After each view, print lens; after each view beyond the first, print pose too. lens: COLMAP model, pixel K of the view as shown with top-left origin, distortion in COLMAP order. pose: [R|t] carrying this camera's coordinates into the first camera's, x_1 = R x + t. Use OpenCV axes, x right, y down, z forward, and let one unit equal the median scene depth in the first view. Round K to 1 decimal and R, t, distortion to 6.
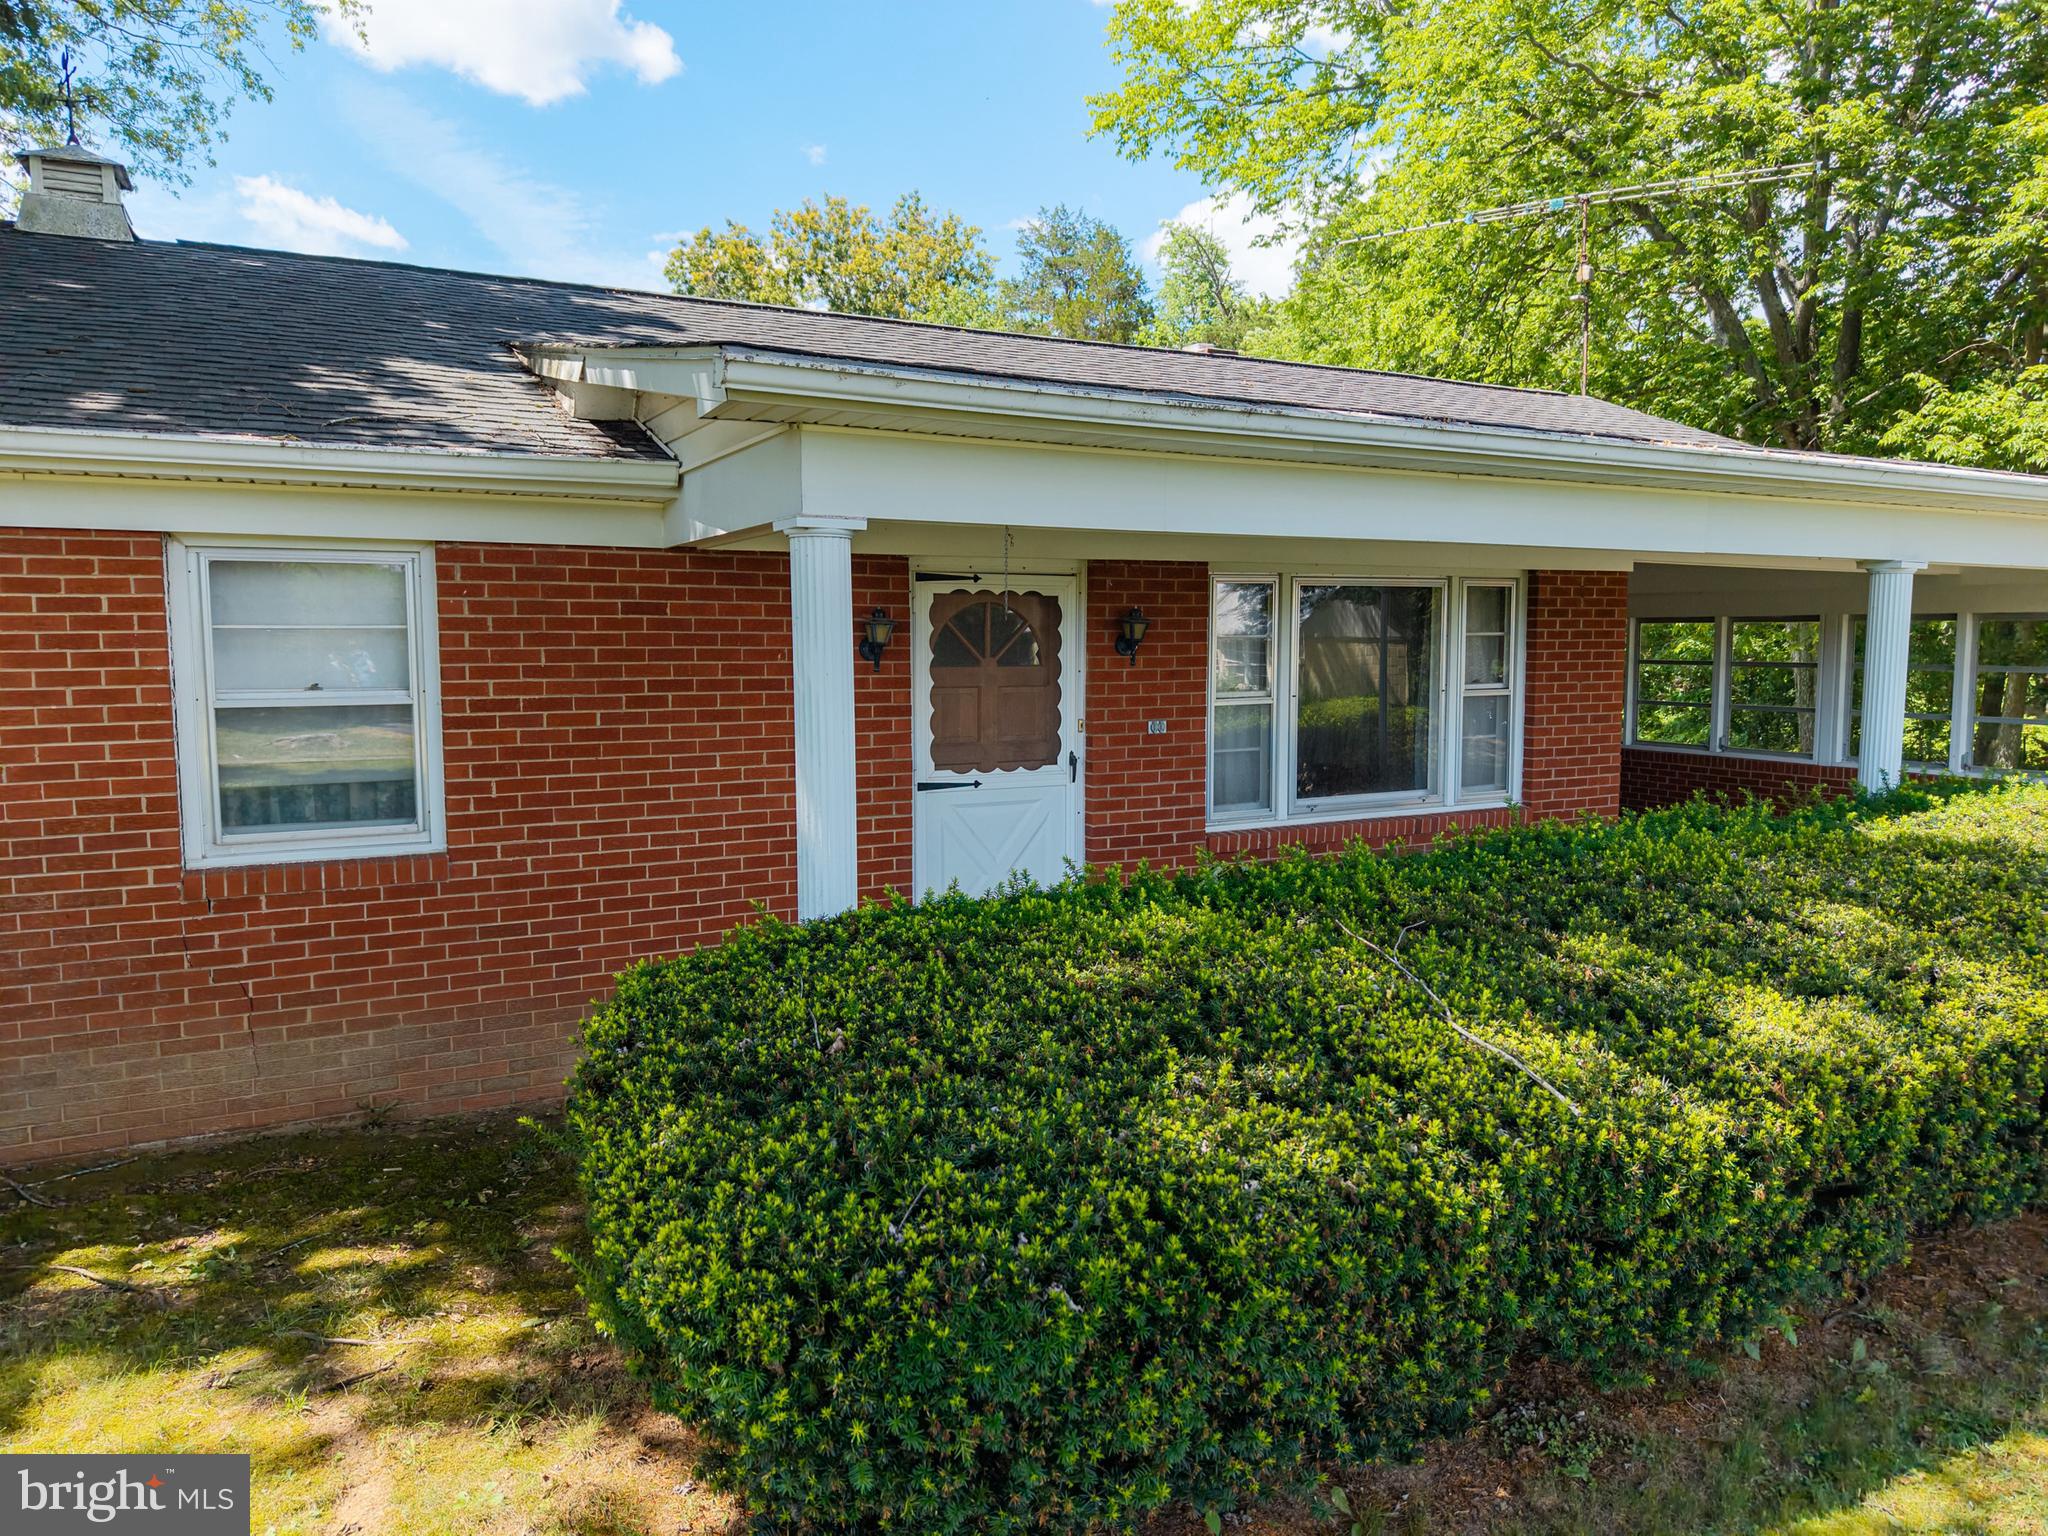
lens RADIAL K [[1368.2, 0, 1024.0], [0, 1368.2, 768.0], [0, 0, 1]] dist [0.071329, -0.111375]
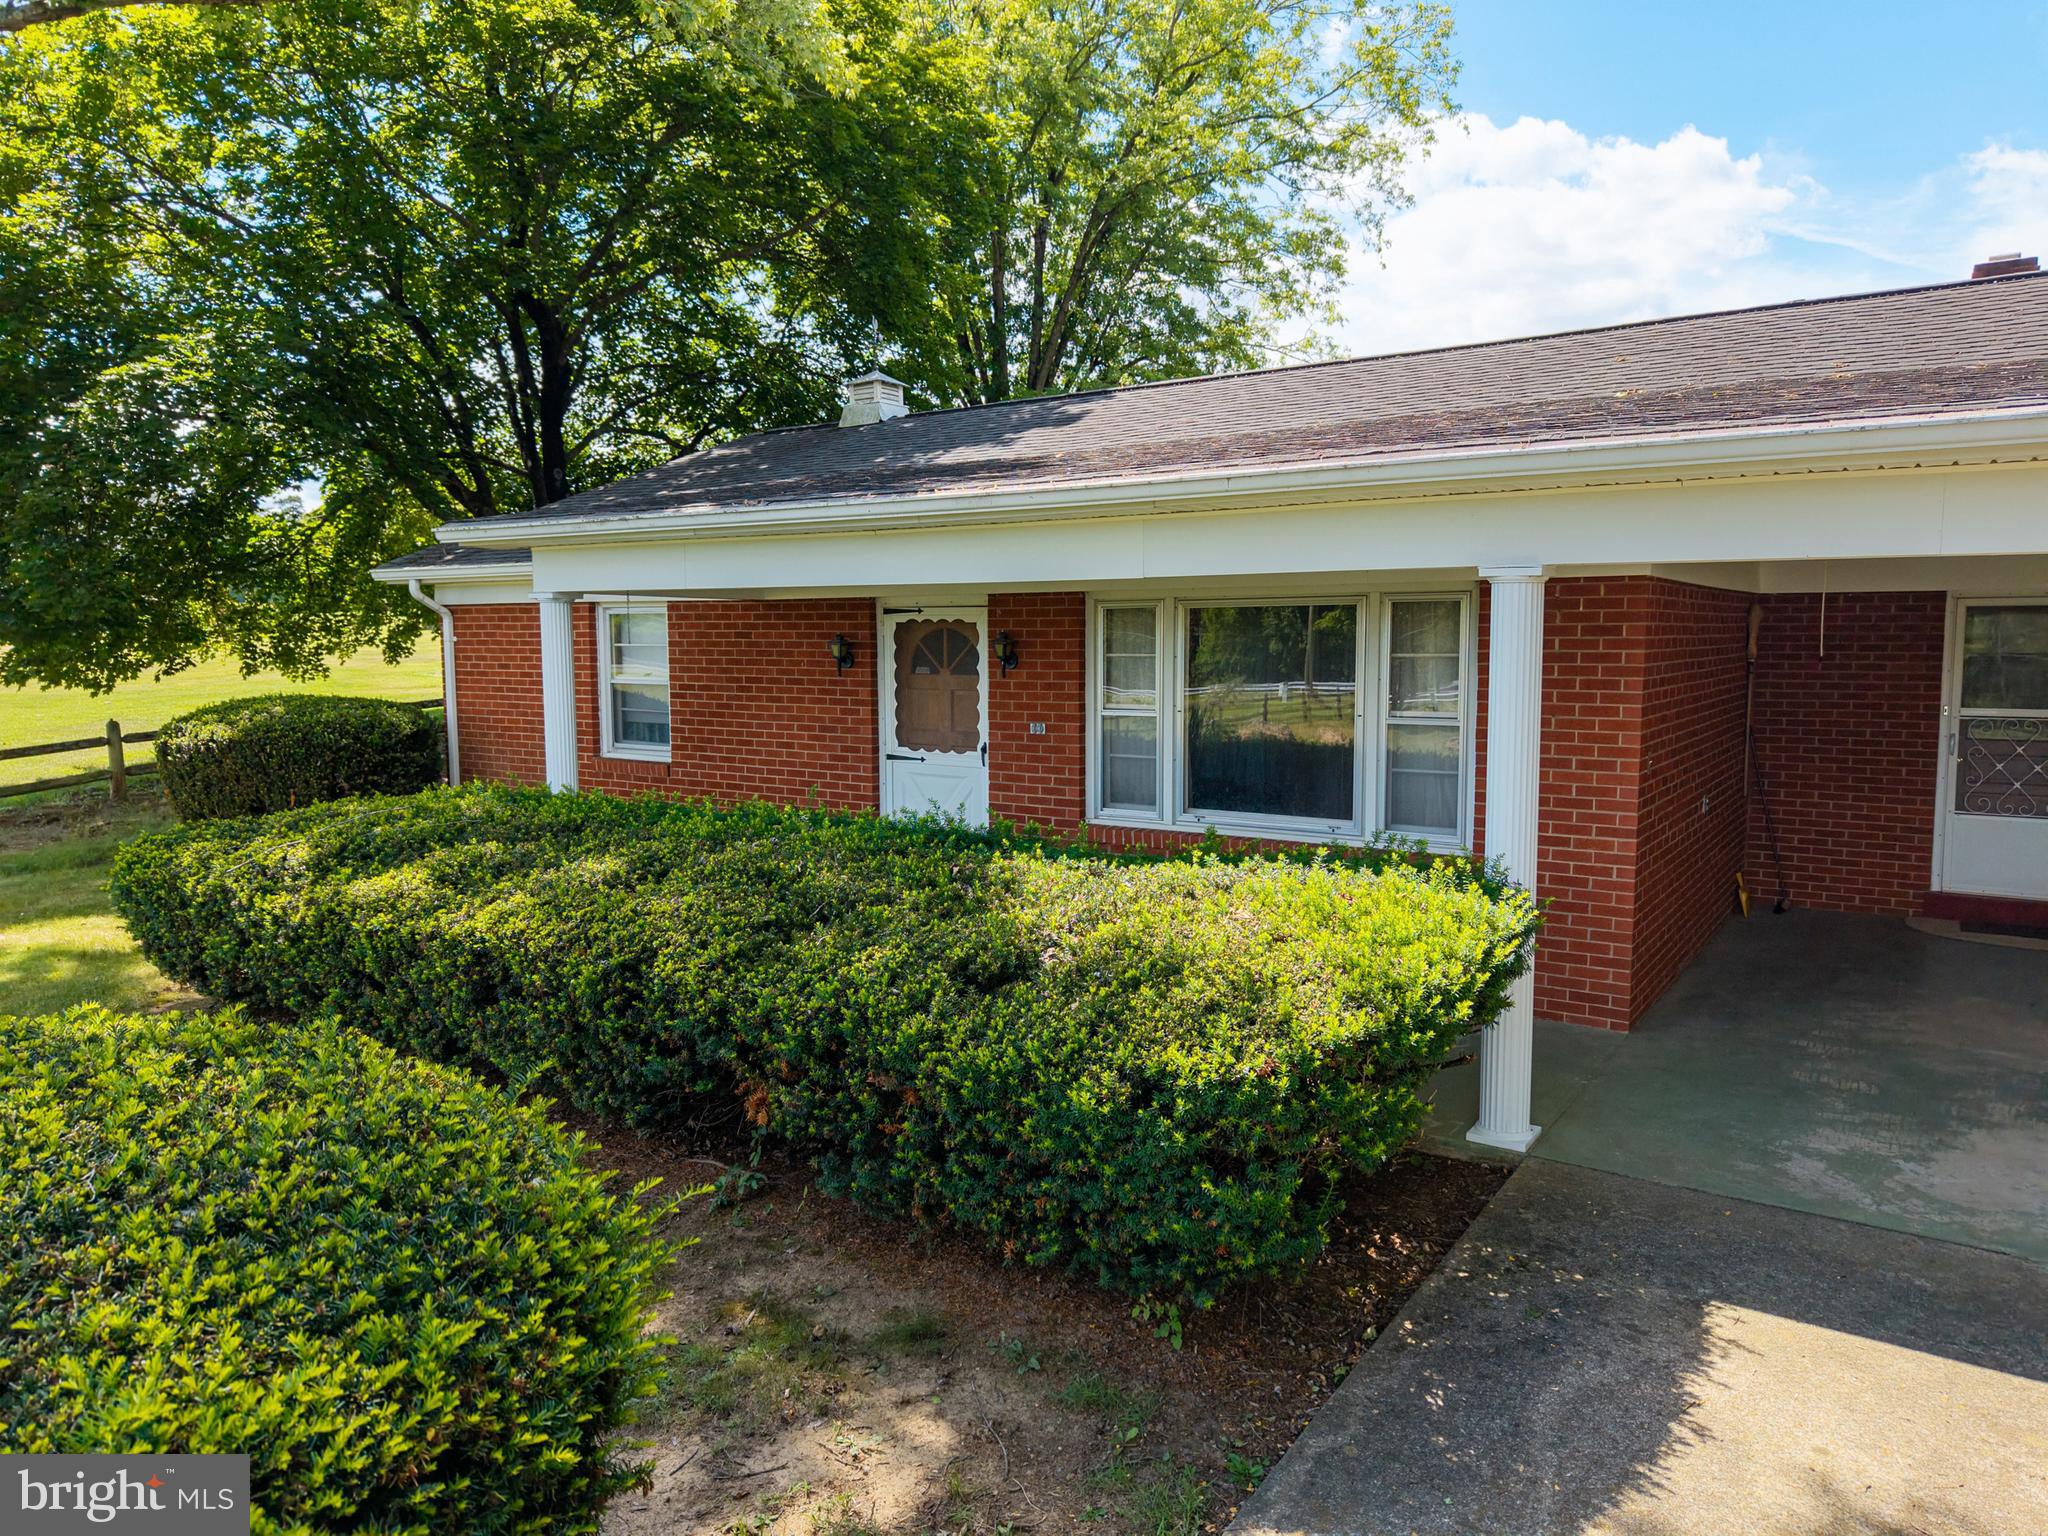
lens RADIAL K [[1368.2, 0, 1024.0], [0, 1368.2, 768.0], [0, 0, 1]] dist [0.071329, -0.111375]
pose [[0.463419, 0.085109, -0.882043, 1.218315], [-0.088940, 0.994818, 0.049263, -0.056174], [0.881665, 0.055619, 0.468587, 0.436829]]
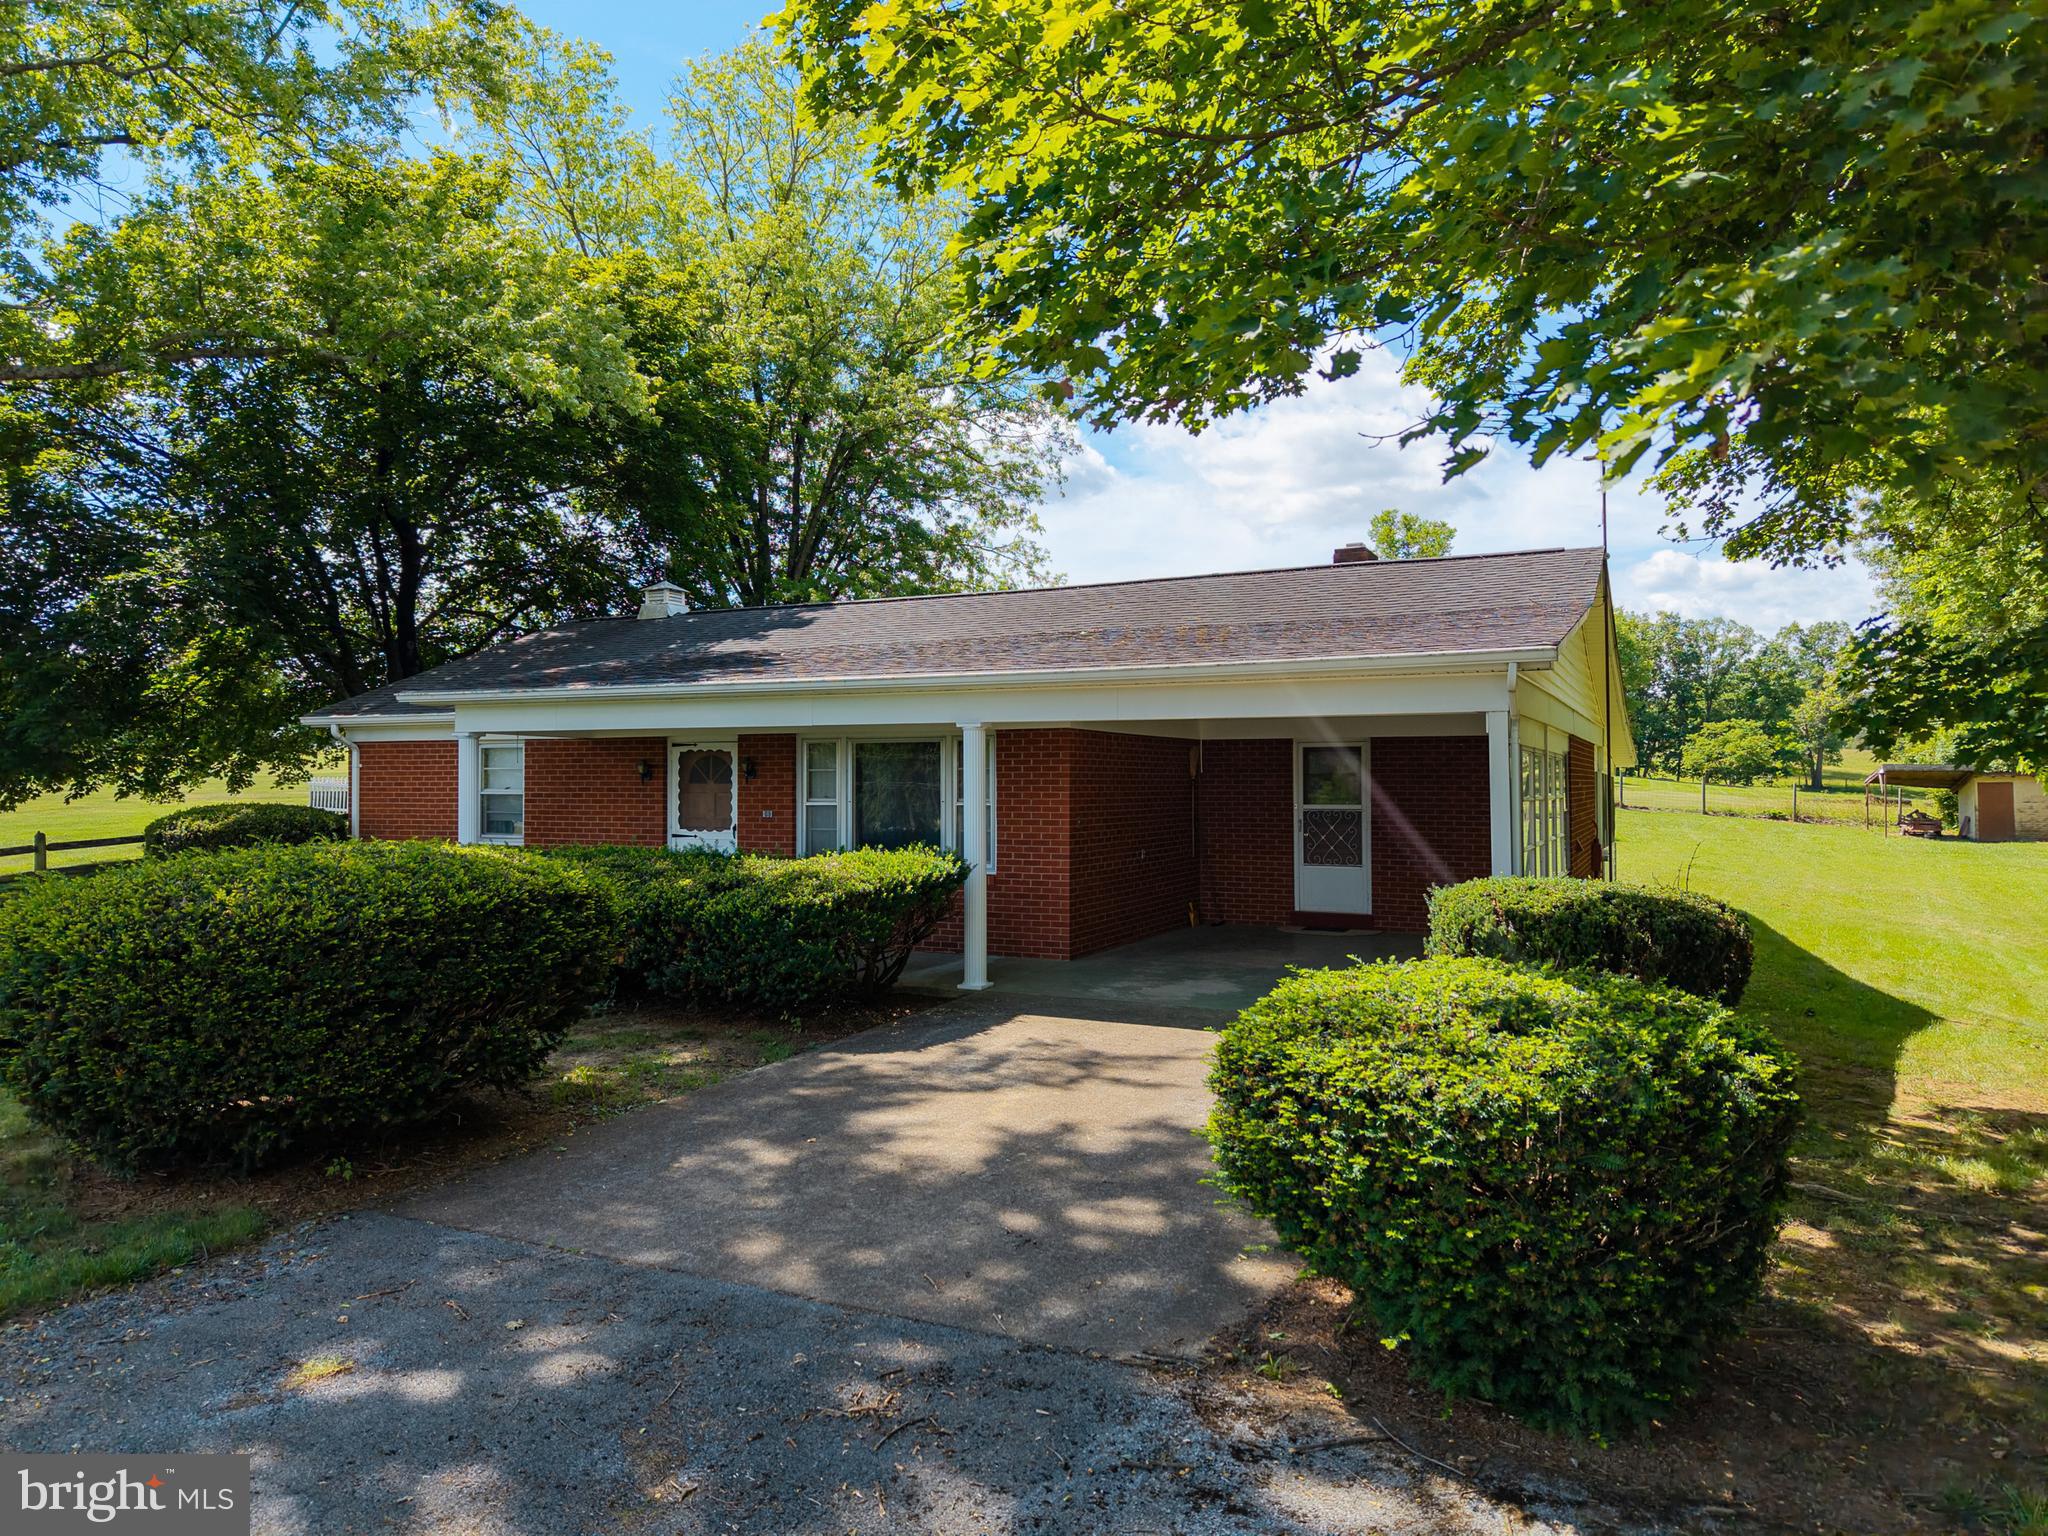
lens RADIAL K [[1368.2, 0, 1024.0], [0, 1368.2, 768.0], [0, 0, 1]] dist [0.071329, -0.111375]
pose [[0.599147, -0.010943, -0.800564, 2.044693], [-0.082682, 0.993715, -0.075463, 0.025347], [0.796358, 0.111405, 0.594477, 0.085137]]
